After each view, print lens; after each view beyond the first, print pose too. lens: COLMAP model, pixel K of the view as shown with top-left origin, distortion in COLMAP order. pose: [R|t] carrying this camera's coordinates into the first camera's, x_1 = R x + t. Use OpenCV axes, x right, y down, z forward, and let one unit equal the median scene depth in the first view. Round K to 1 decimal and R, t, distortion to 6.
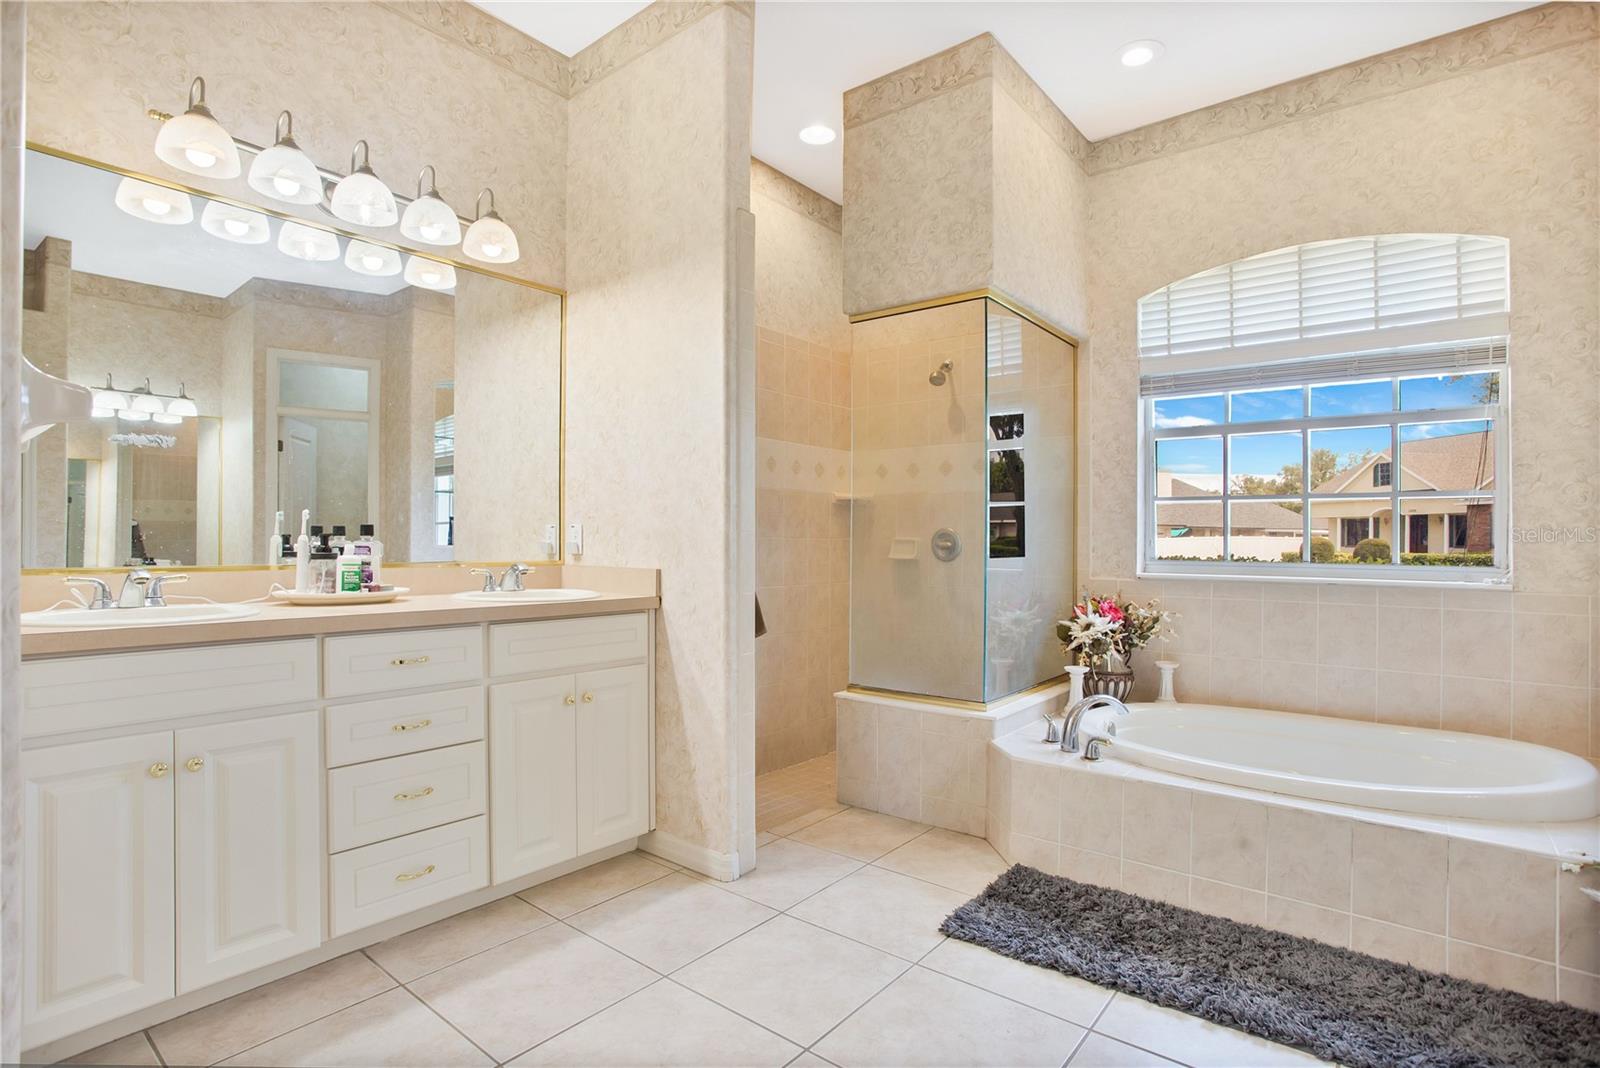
lens RADIAL K [[805.2, 0, 792.4], [0, 805.2, 527.0], [0, 0, 1]] dist [-0.067553, 0.036890]
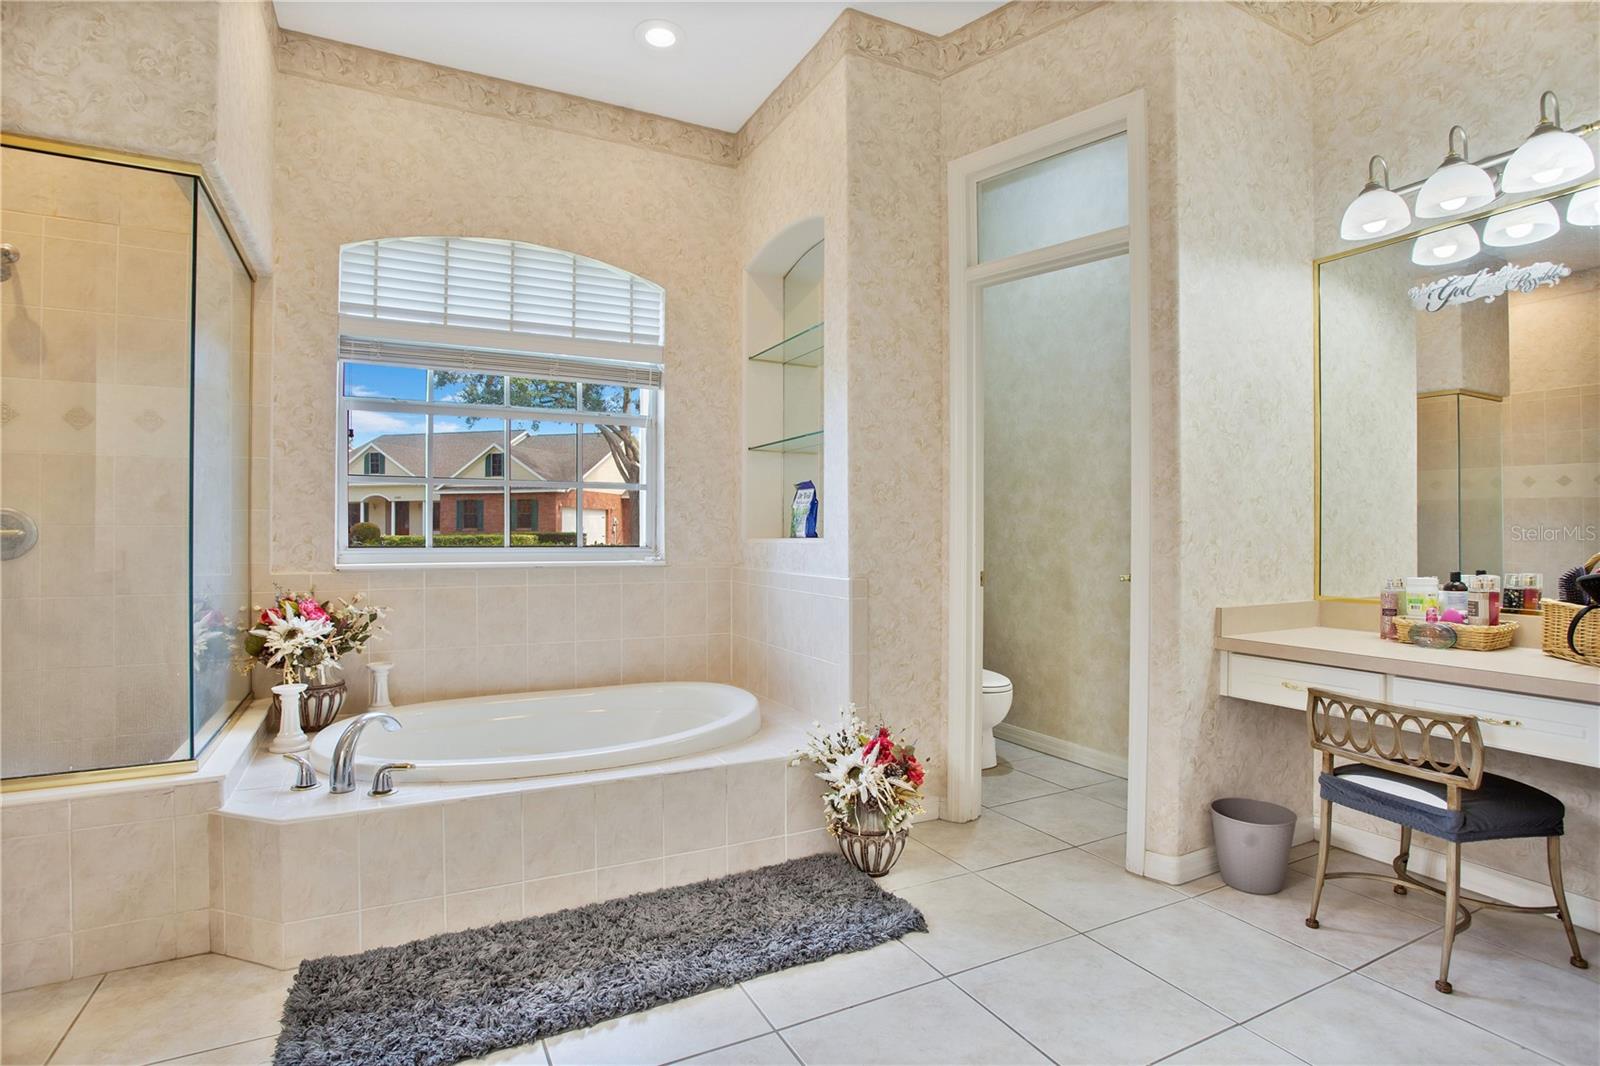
lens RADIAL K [[805.2, 0, 792.4], [0, 805.2, 526.0], [0, 0, 1]] dist [-0.067553, 0.036890]
pose [[0.401615, -0.003166, 0.915803, -0.181042], [-0.014750, 0.999842, 0.009925, 0.000748], [-0.915690, -0.017495, 0.401504, 0.256807]]
